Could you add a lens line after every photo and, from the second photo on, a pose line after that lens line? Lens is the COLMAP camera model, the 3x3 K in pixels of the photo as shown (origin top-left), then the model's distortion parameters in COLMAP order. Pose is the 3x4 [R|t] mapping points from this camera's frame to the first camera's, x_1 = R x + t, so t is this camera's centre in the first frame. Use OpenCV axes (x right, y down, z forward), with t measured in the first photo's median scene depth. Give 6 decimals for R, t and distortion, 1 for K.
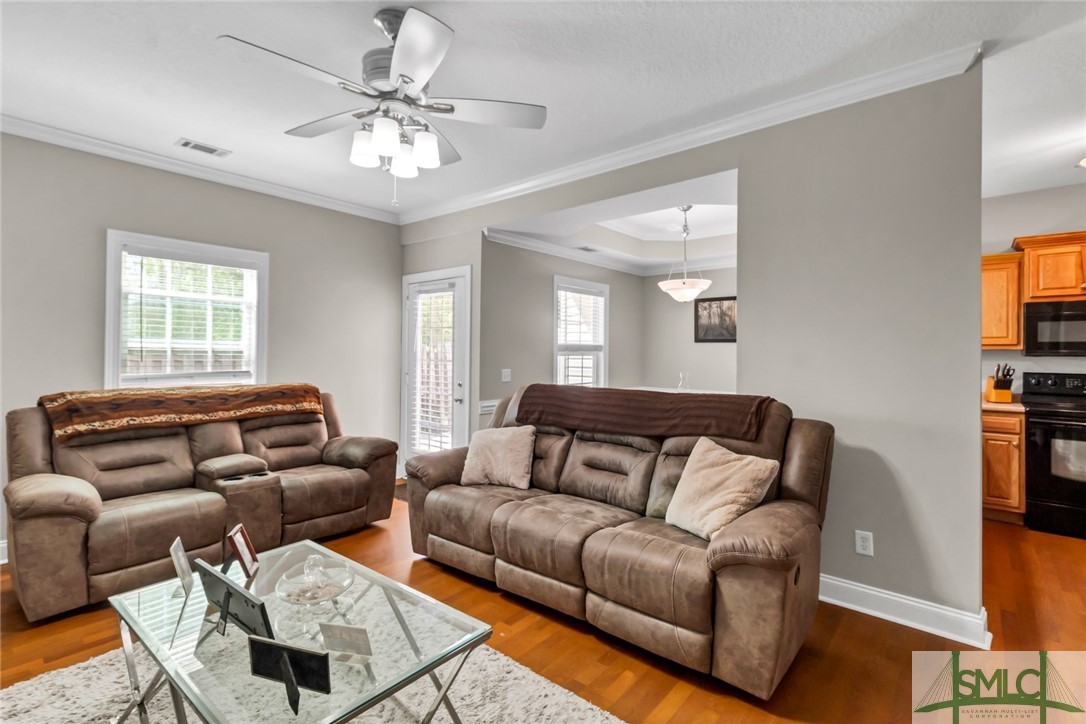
lens RADIAL K [[497.4, 0, 547.7], [0, 497.4, 350.6], [0, 0, 1]] dist [0.002598, 0.000630]
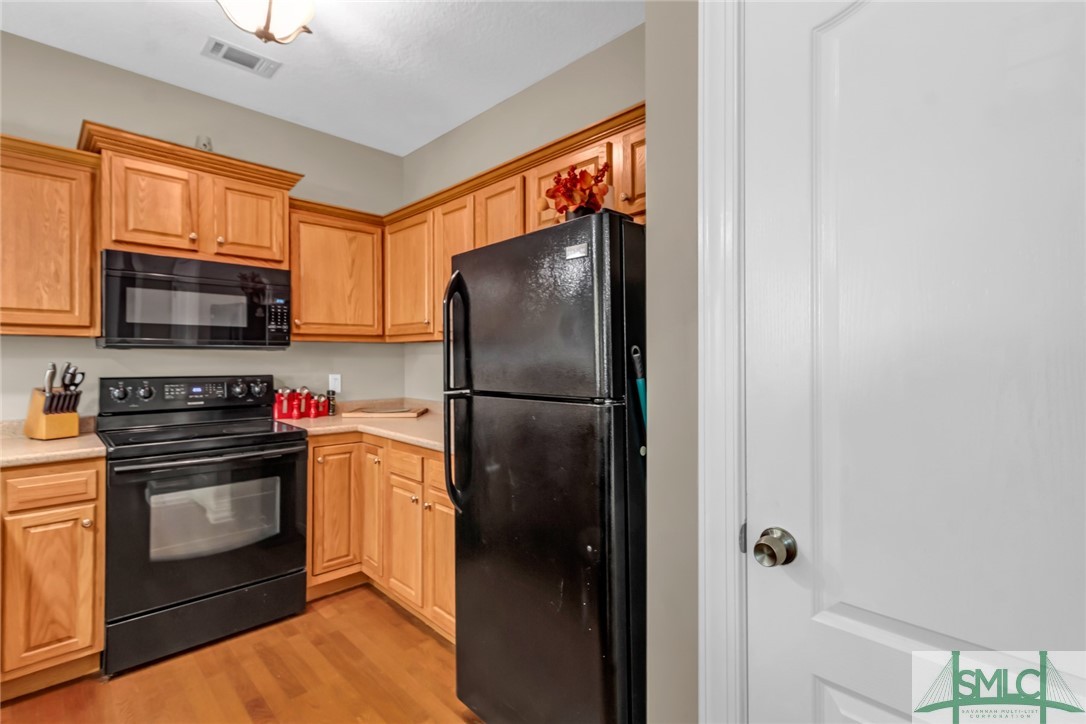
lens RADIAL K [[507.6, 0, 545.2], [0, 507.6, 354.6], [0, 0, 1]] dist [0.003388, 0.000213]
pose [[0.074303, -0.005019, 0.997223, 0.430922], [-0.004662, 0.999975, 0.005380, 0.012590], [-0.997225, -0.005049, 0.074278, 0.469571]]
